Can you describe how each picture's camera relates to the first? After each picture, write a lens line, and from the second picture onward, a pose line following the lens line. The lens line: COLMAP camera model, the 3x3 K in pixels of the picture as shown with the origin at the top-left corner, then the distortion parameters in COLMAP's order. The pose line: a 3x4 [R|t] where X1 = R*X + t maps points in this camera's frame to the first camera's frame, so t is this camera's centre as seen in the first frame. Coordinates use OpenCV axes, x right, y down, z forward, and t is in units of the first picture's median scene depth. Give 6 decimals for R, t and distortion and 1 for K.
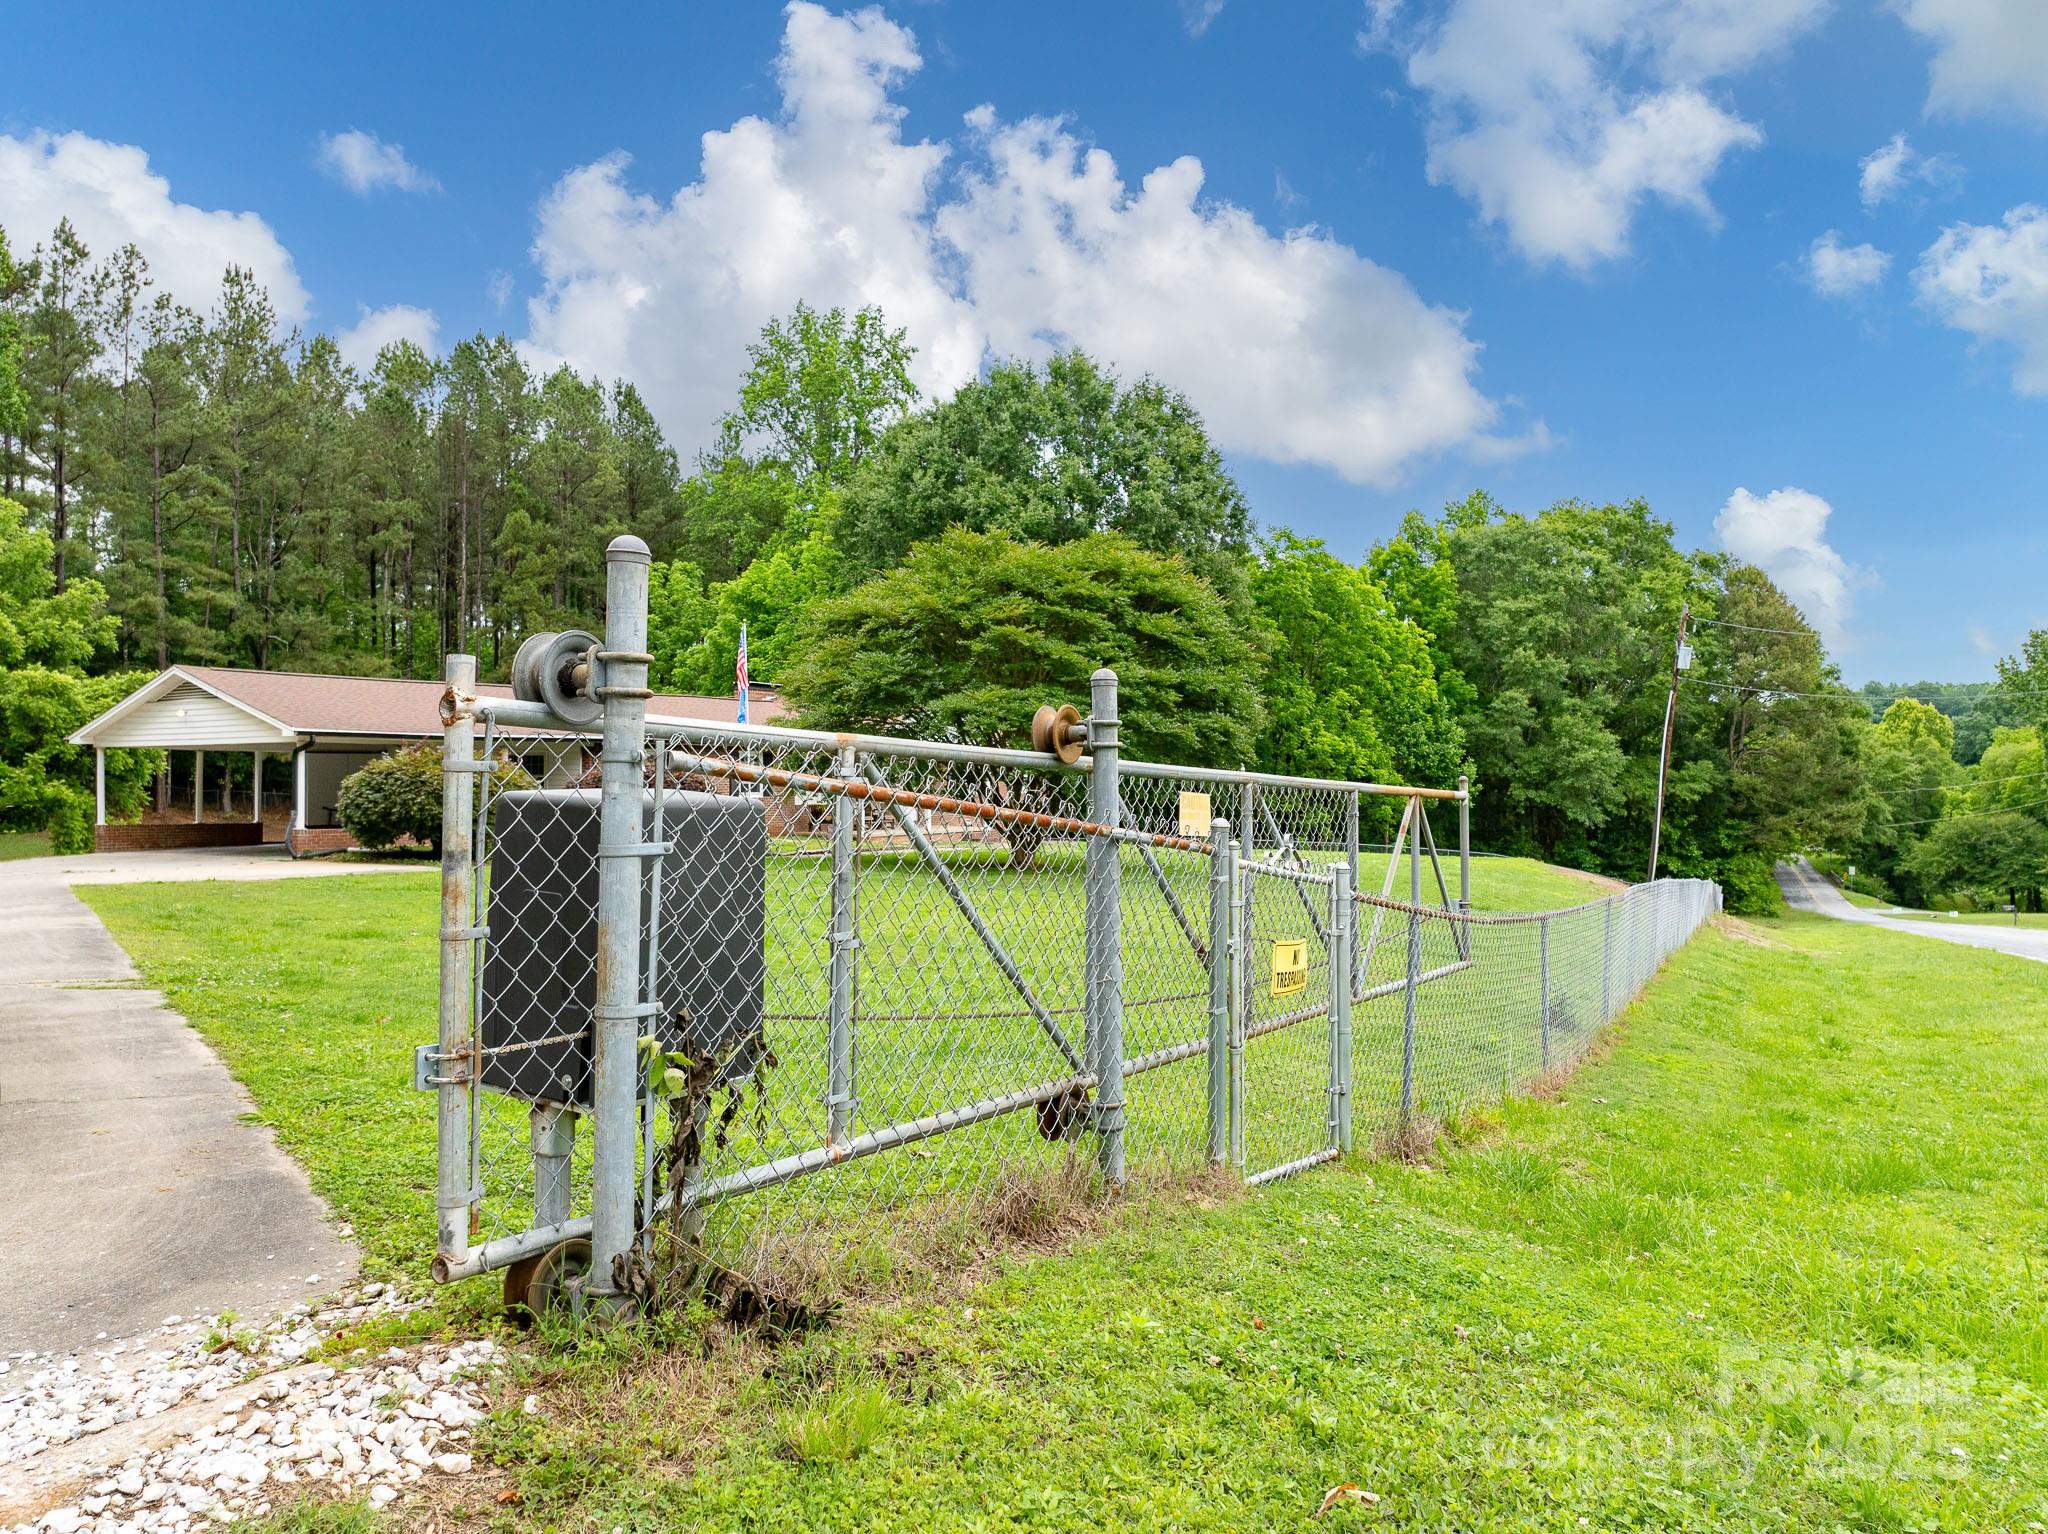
lens RADIAL K [[1451.5, 0, 1017.6], [0, 1451.5, 759.6], [0, 0, 1]] dist [-0.051505, 0.029730]
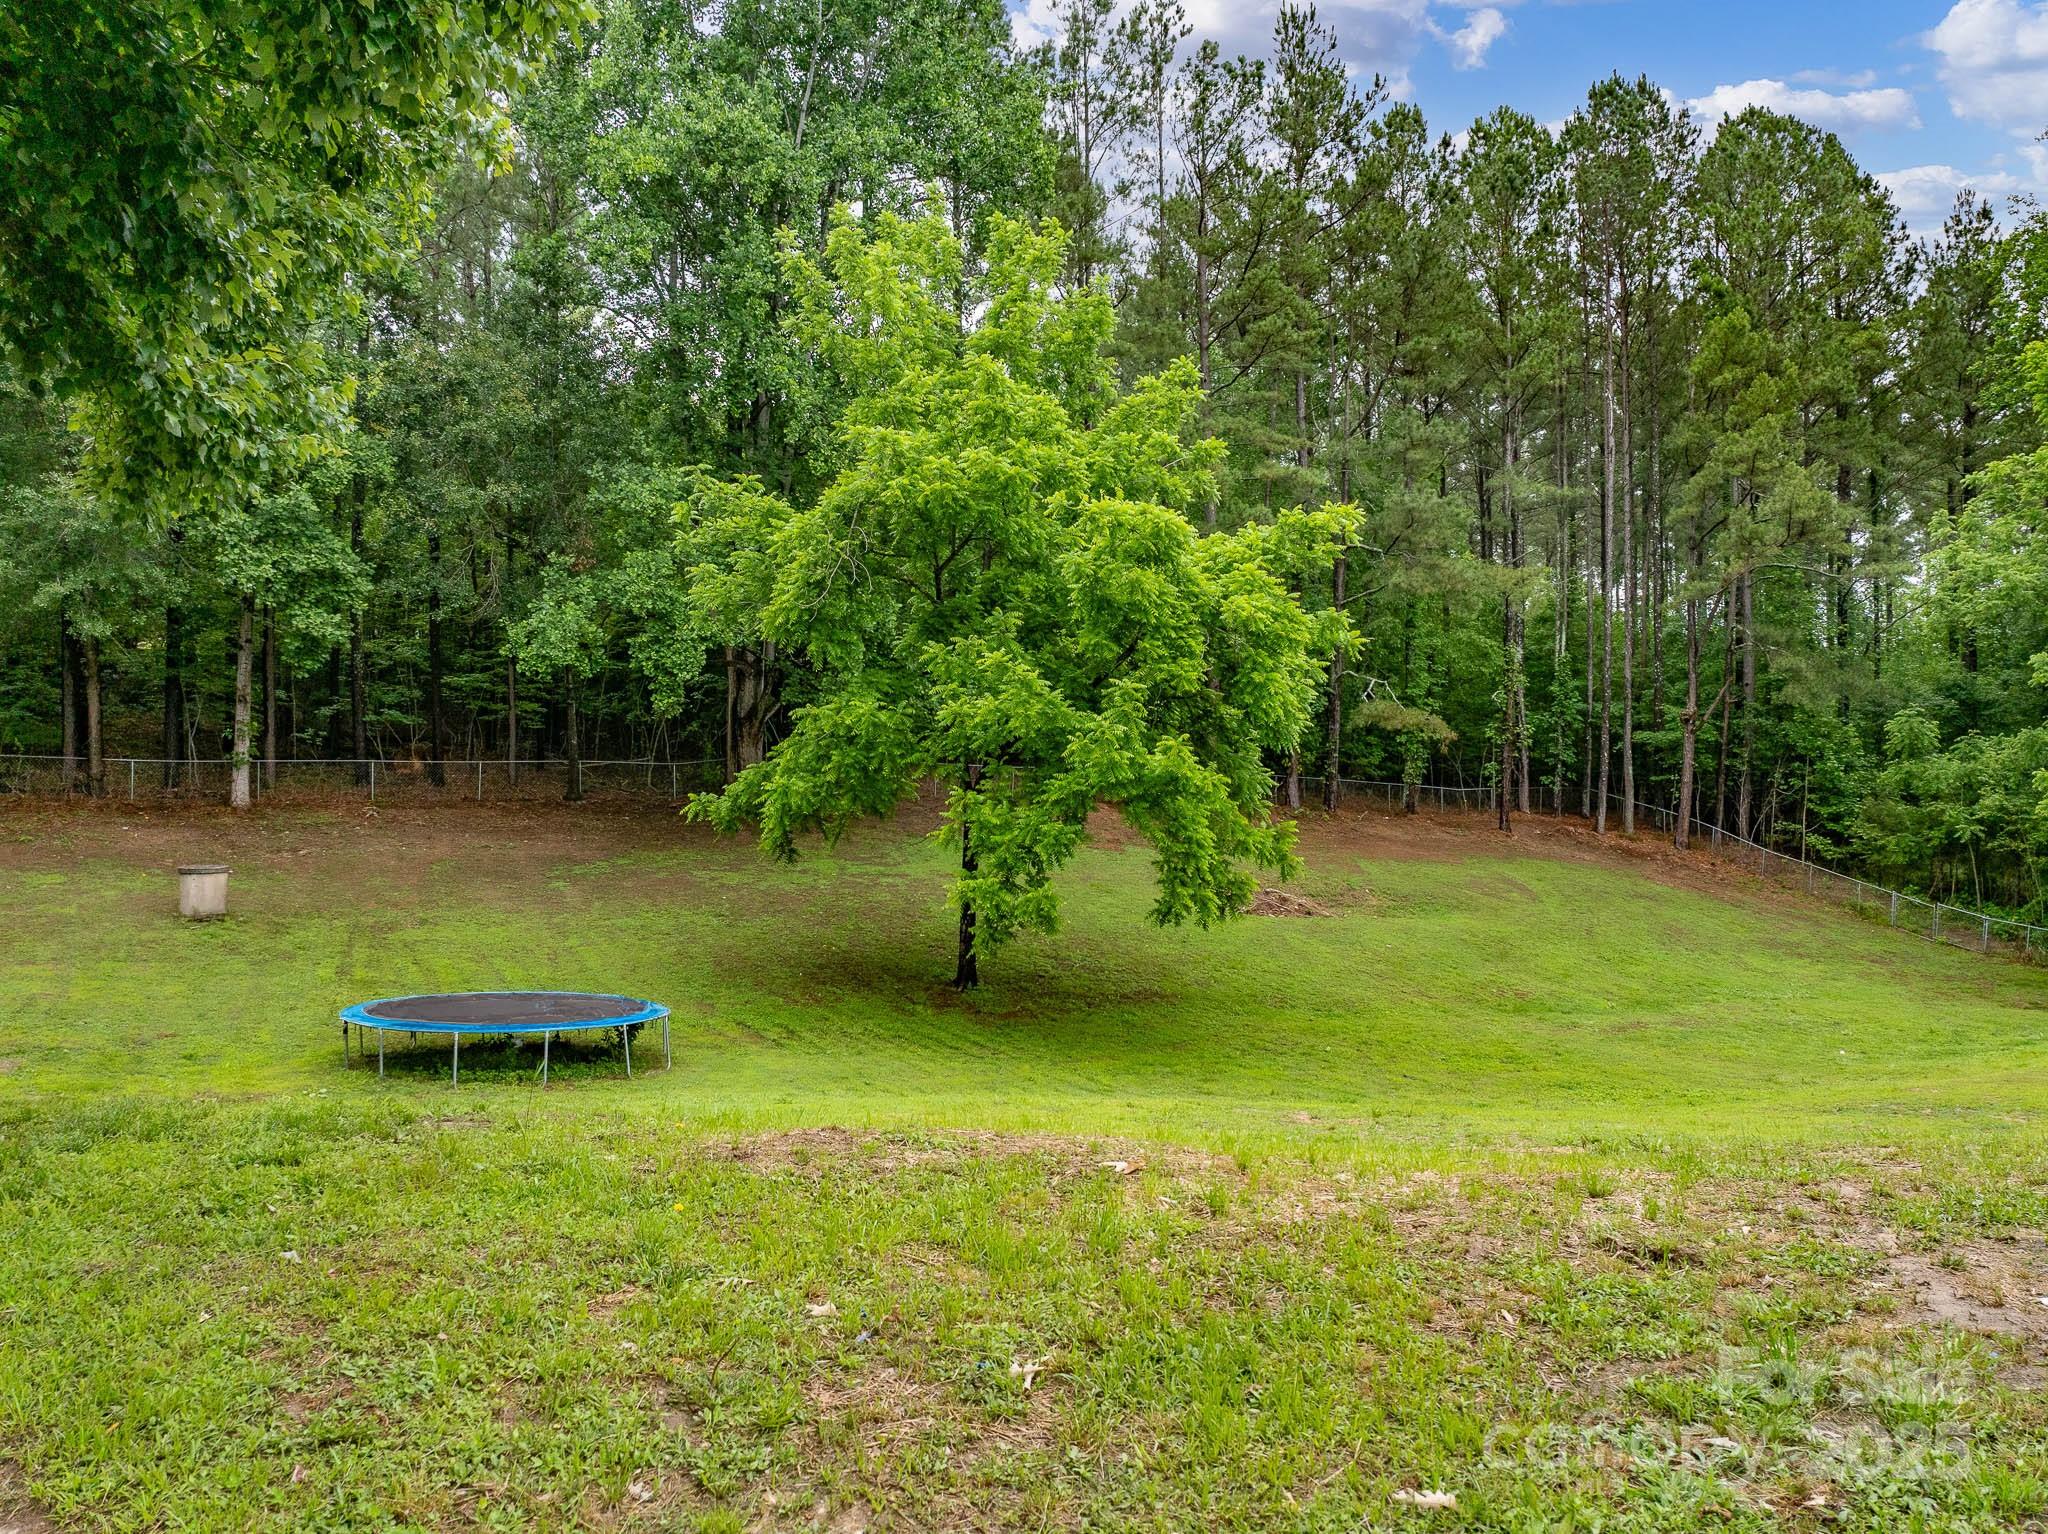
lens RADIAL K [[1451.5, 0, 1031.2], [0, 1451.5, 761.9], [0, 0, 1]] dist [-0.051505, 0.029730]
pose [[0.832919, -0.010438, -0.553296, -0.298133], [0.012045, 0.999927, -0.000730, 0.014520], [0.553263, -0.006056, 0.832984, 0.387258]]
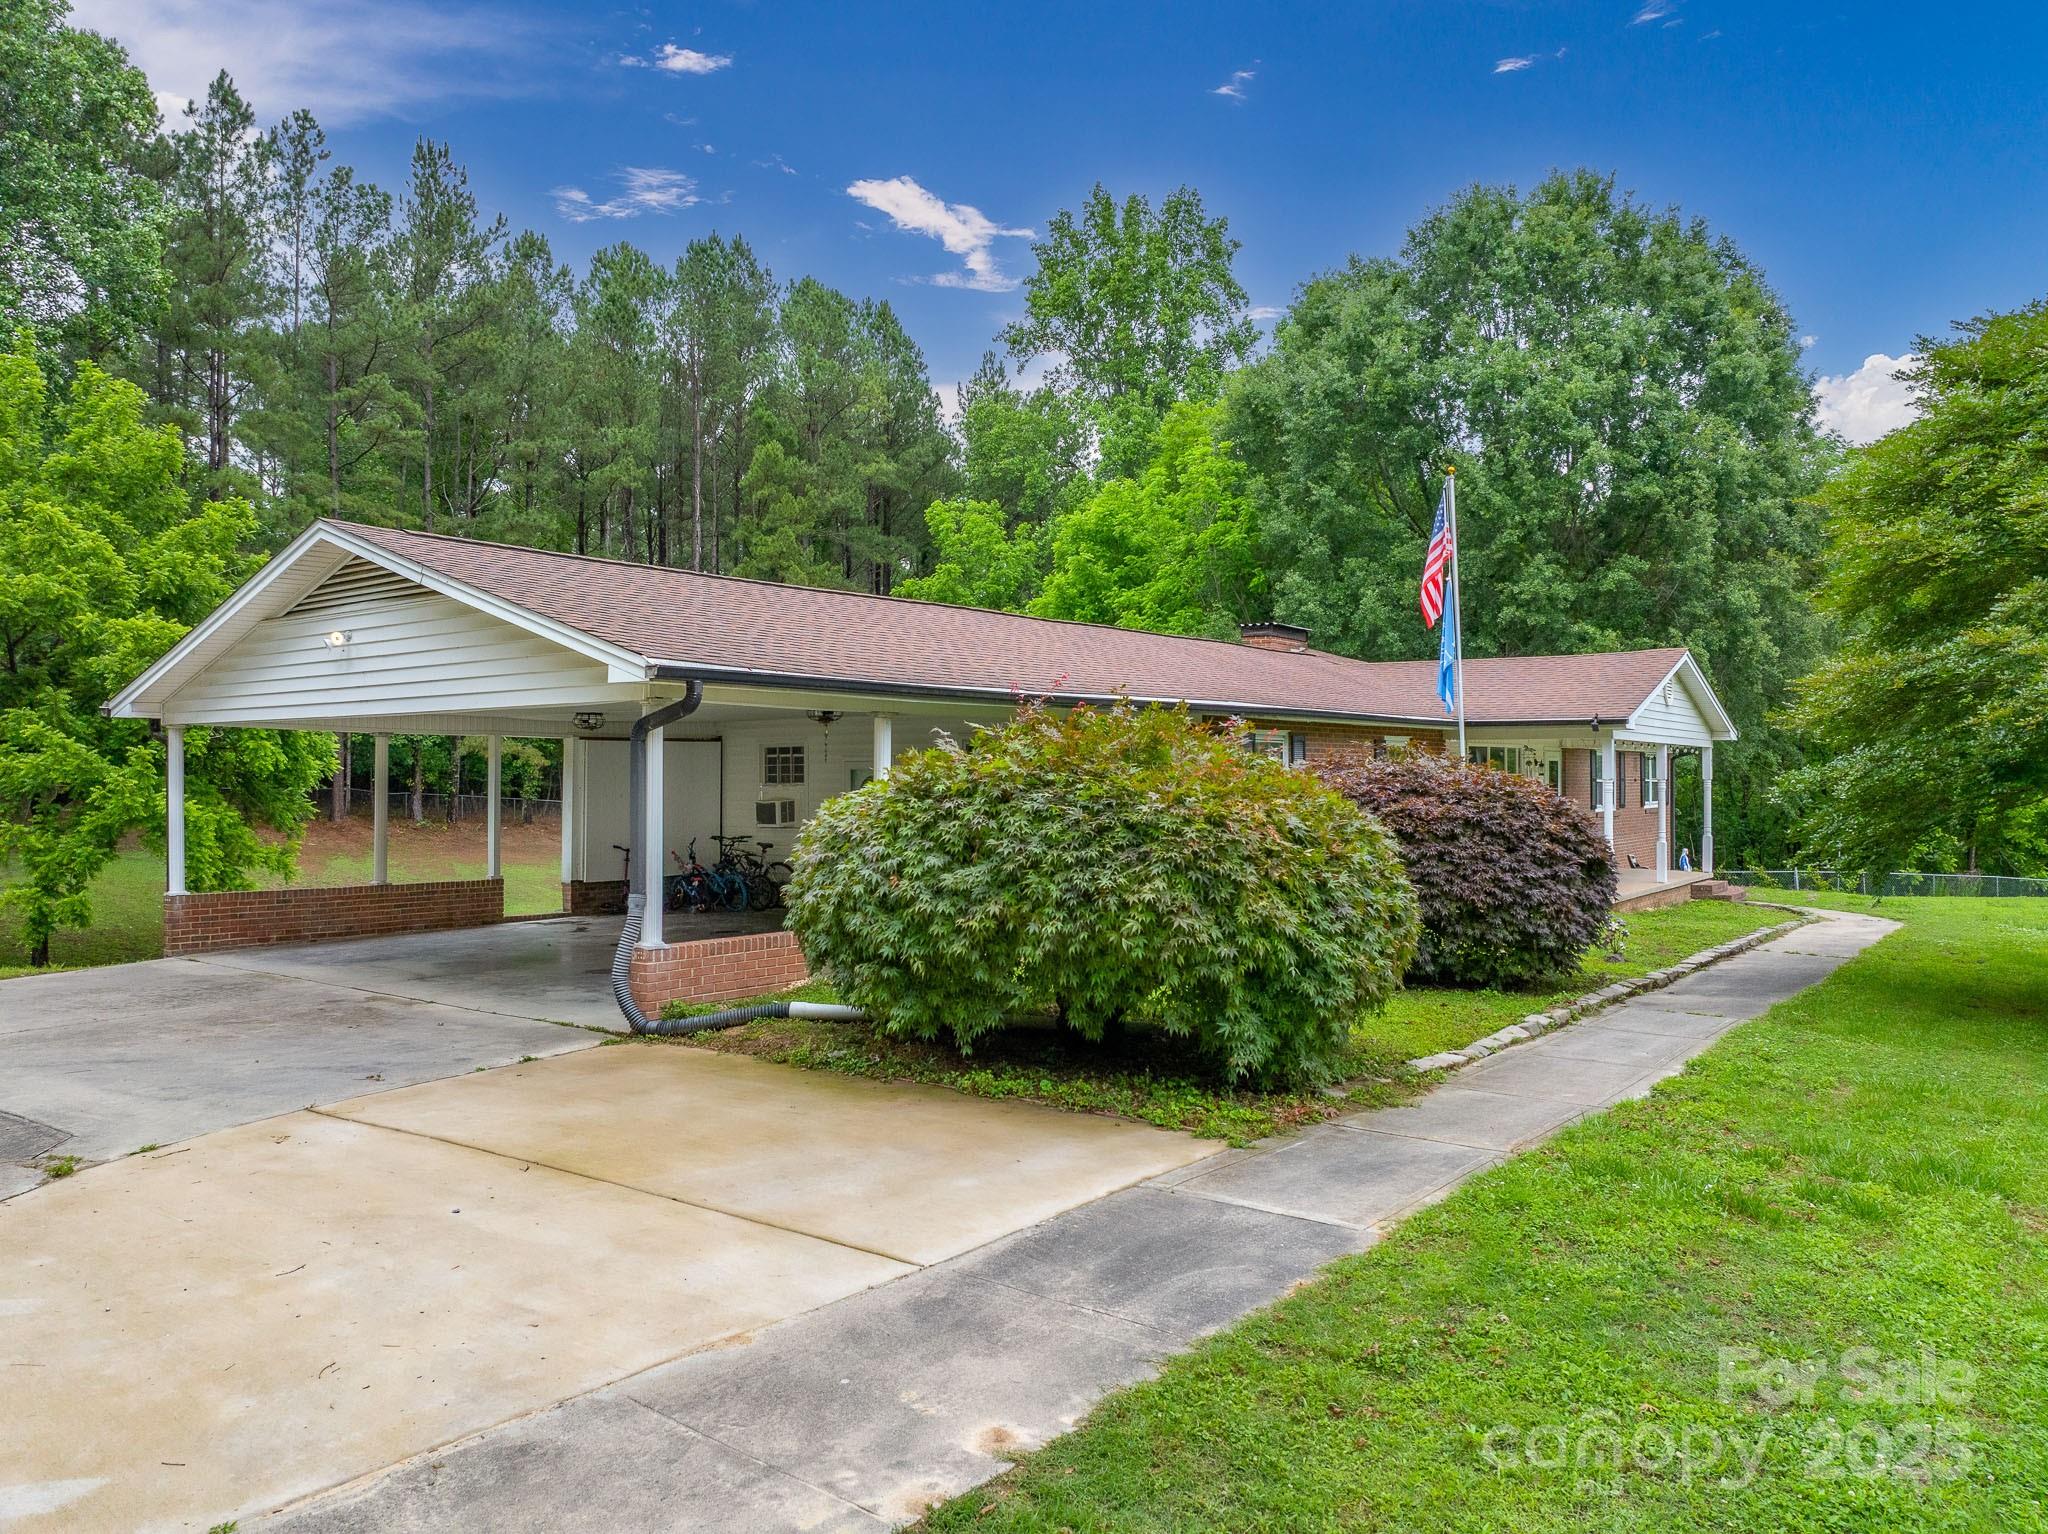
lens RADIAL K [[1451.5, 0, 1025.9], [0, 1451.5, 747.4], [0, 0, 1]] dist [-0.051505, 0.029730]
pose [[0.994945, -0.002507, -0.100394, -0.143588], [0.001973, 0.999983, -0.005424, 0.000473], [0.100406, 0.005198, 0.994933, 0.252270]]
